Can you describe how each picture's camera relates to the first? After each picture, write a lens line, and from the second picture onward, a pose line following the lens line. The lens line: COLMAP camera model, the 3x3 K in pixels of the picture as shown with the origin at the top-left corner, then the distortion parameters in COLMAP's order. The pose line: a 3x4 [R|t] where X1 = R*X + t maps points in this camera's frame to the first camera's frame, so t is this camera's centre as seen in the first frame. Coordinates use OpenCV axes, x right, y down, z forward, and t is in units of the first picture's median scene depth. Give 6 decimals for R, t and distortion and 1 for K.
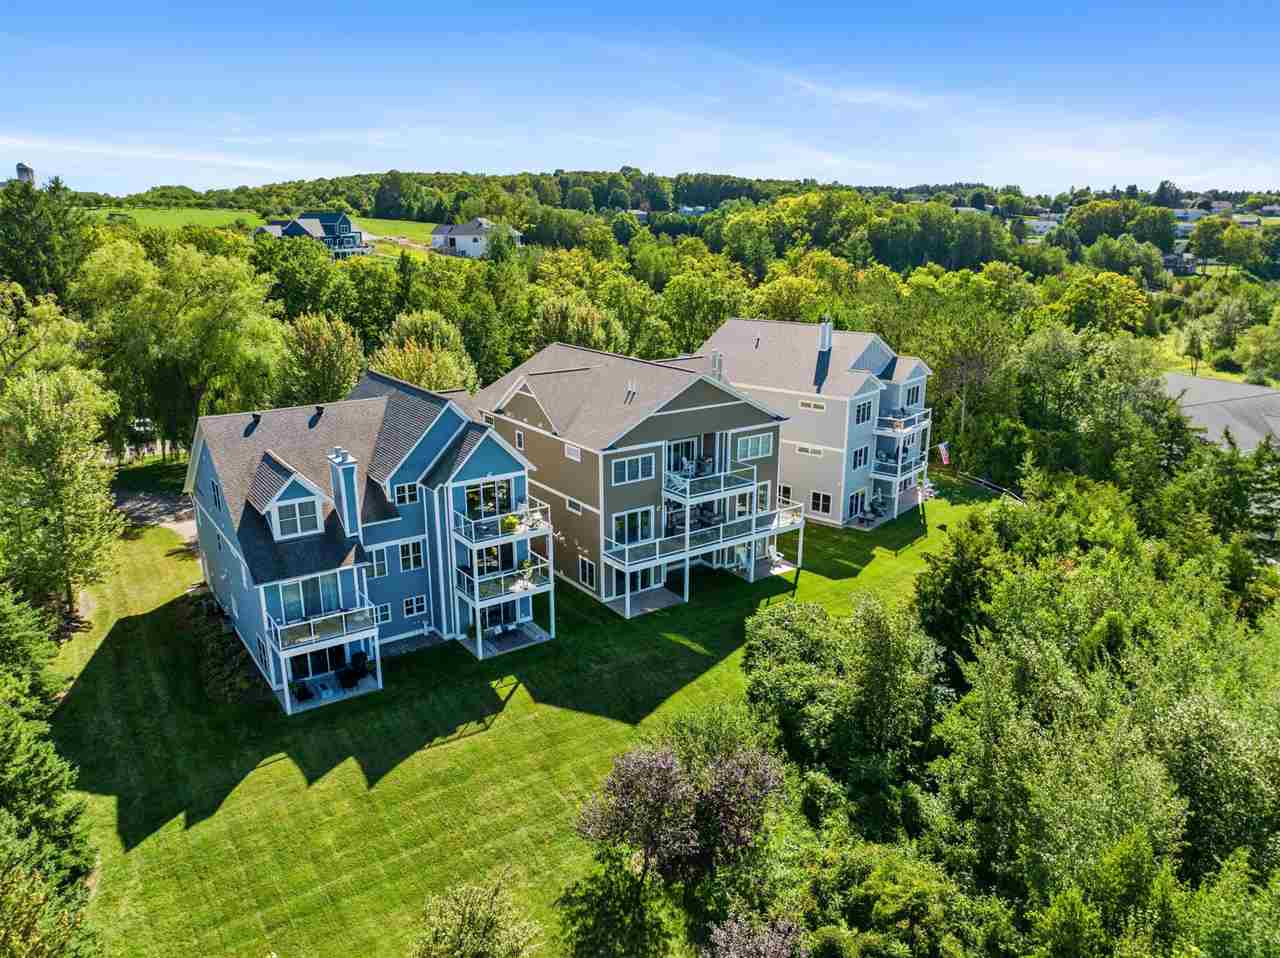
lens RADIAL K [[909.8, 0, 640.0], [0, 909.8, 479.0], [0, 0, 1]] dist [-0.006234, -0.003419]
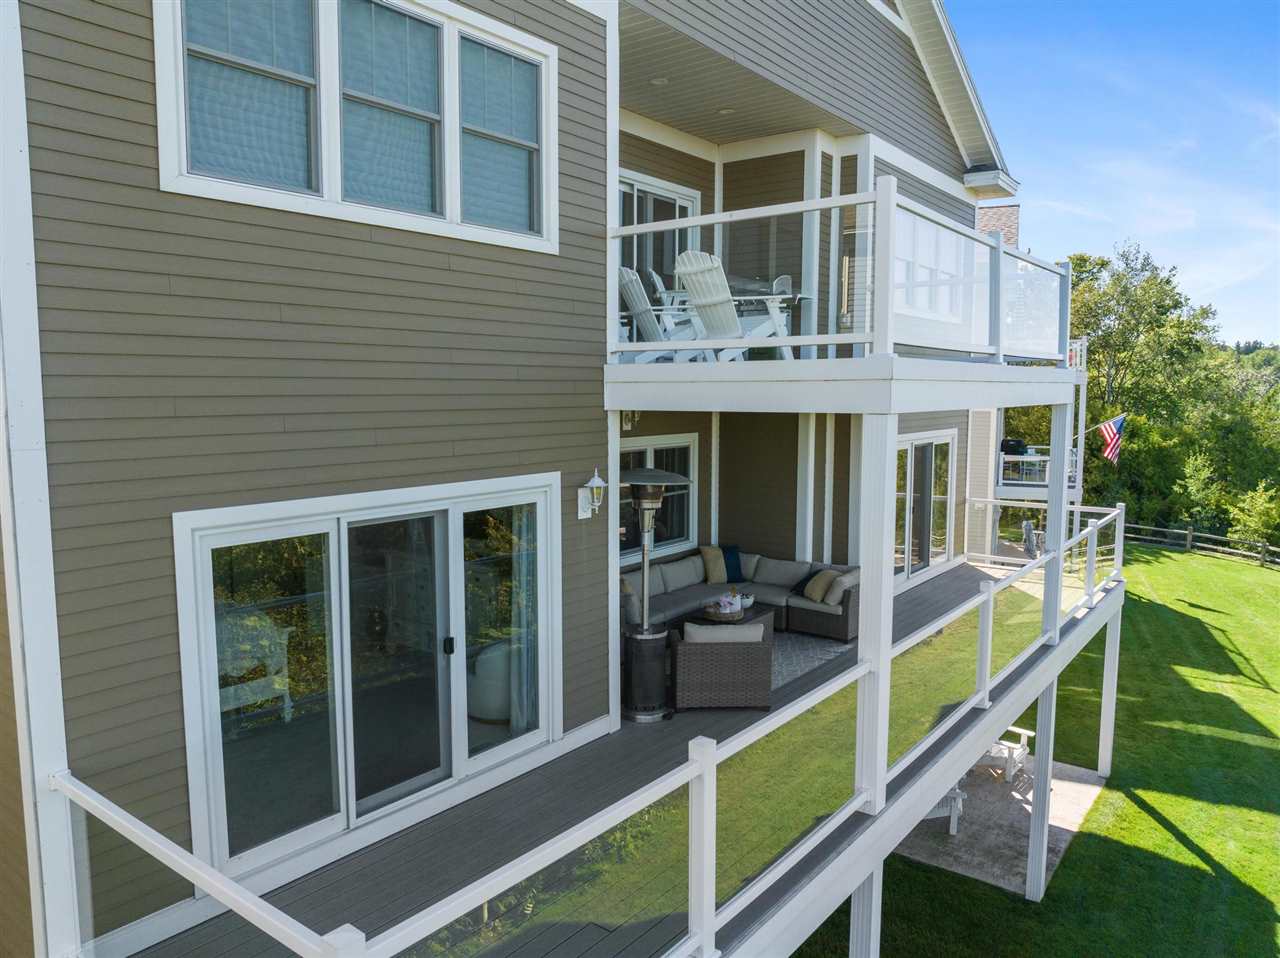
lens RADIAL K [[909.8, 0, 640.0], [0, 909.8, 479.0], [0, 0, 1]] dist [-0.006234, -0.003419]
pose [[0.944202, -0.021808, 0.328644, -0.016249], [0.074325, 0.986176, -0.148095, 0.050555], [-0.320872, 0.164258, 0.932771, 0.885963]]
